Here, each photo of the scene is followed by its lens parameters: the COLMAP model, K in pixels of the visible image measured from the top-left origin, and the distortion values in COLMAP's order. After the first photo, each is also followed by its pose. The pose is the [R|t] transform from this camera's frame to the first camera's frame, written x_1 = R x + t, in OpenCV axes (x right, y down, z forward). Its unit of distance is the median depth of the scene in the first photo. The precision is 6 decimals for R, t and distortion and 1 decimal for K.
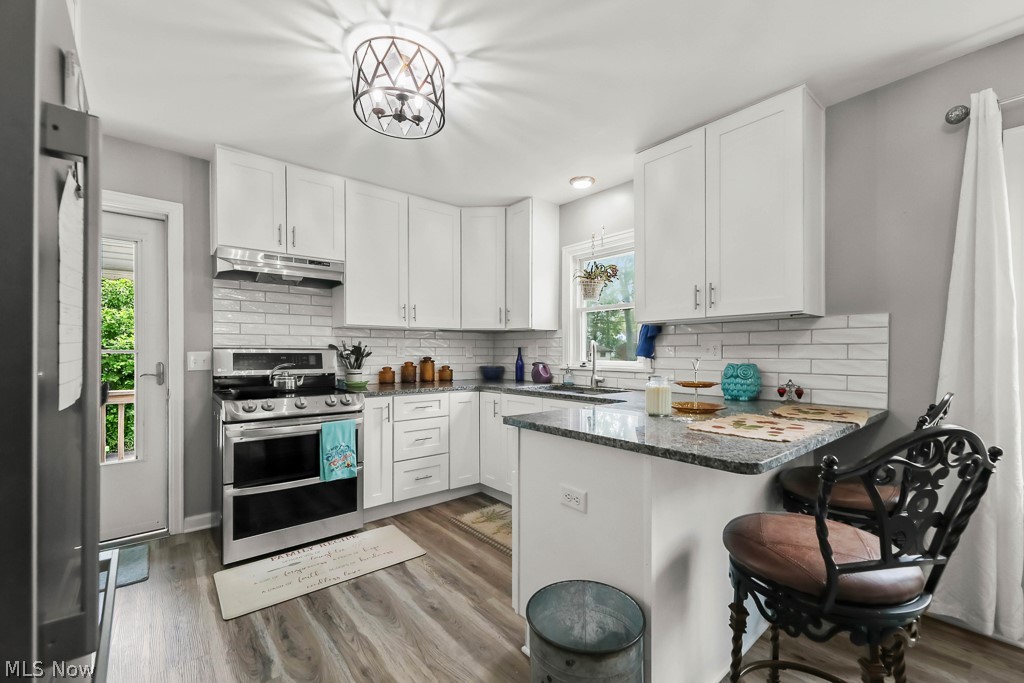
lens RADIAL K [[426.3, 0, 513.2], [0, 426.3, 351.1], [0, 0, 1]] dist [0.003490, -0.001822]
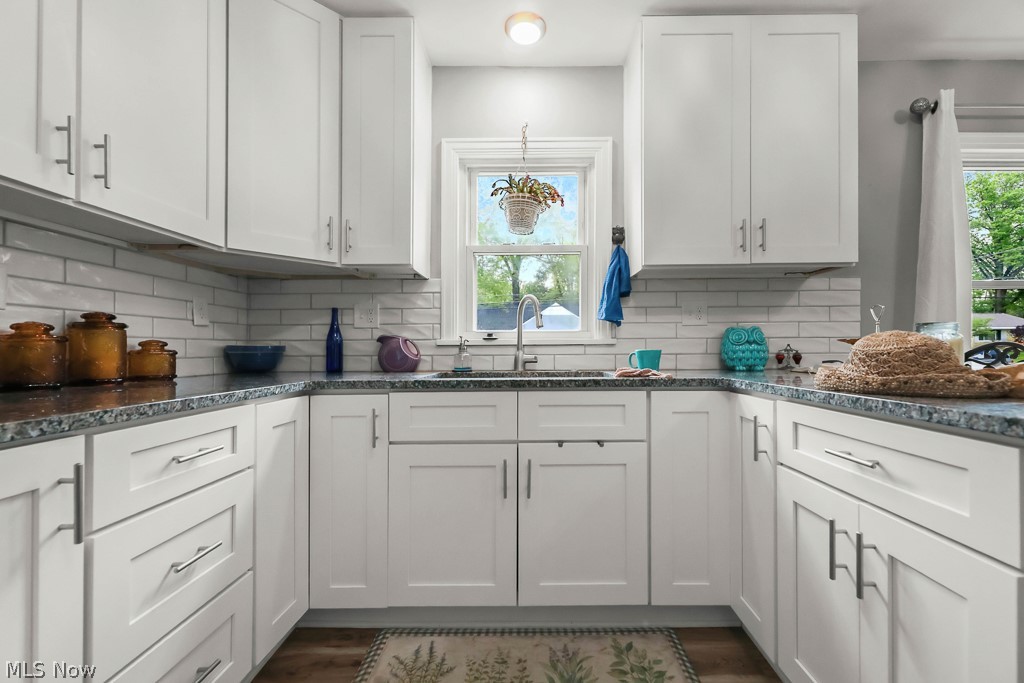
lens RADIAL K [[426.3, 0, 530.9], [0, 426.3, 347.0], [0, 0, 1]] dist [0.003490, -0.001822]
pose [[0.640399, 0.001285, 0.768041, -0.301625], [0.006041, 0.999959, -0.006710, 0.056699], [-0.768019, 0.008937, 0.640365, 0.626403]]
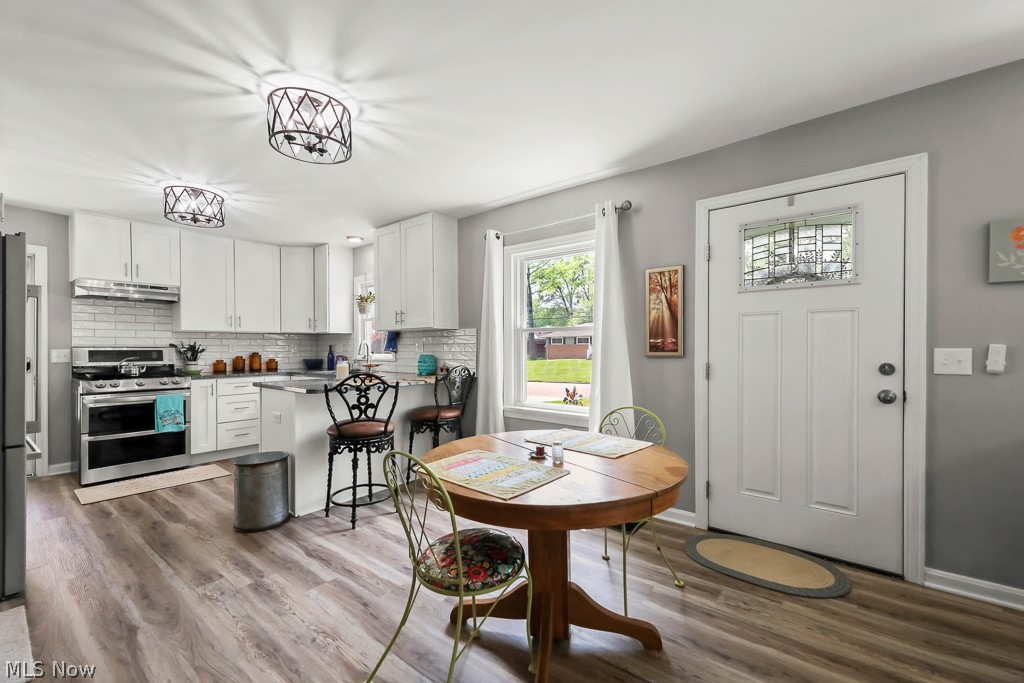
lens RADIAL K [[426.3, 0, 520.6], [0, 426.3, 347.1], [0, 0, 1]] dist [0.003490, -0.001822]
pose [[0.979129, -0.003651, 0.203209, 0.445925], [0.003868, 0.999992, -0.000670, 0.000365], [-0.203205, 0.001442, 0.979135, -0.658879]]
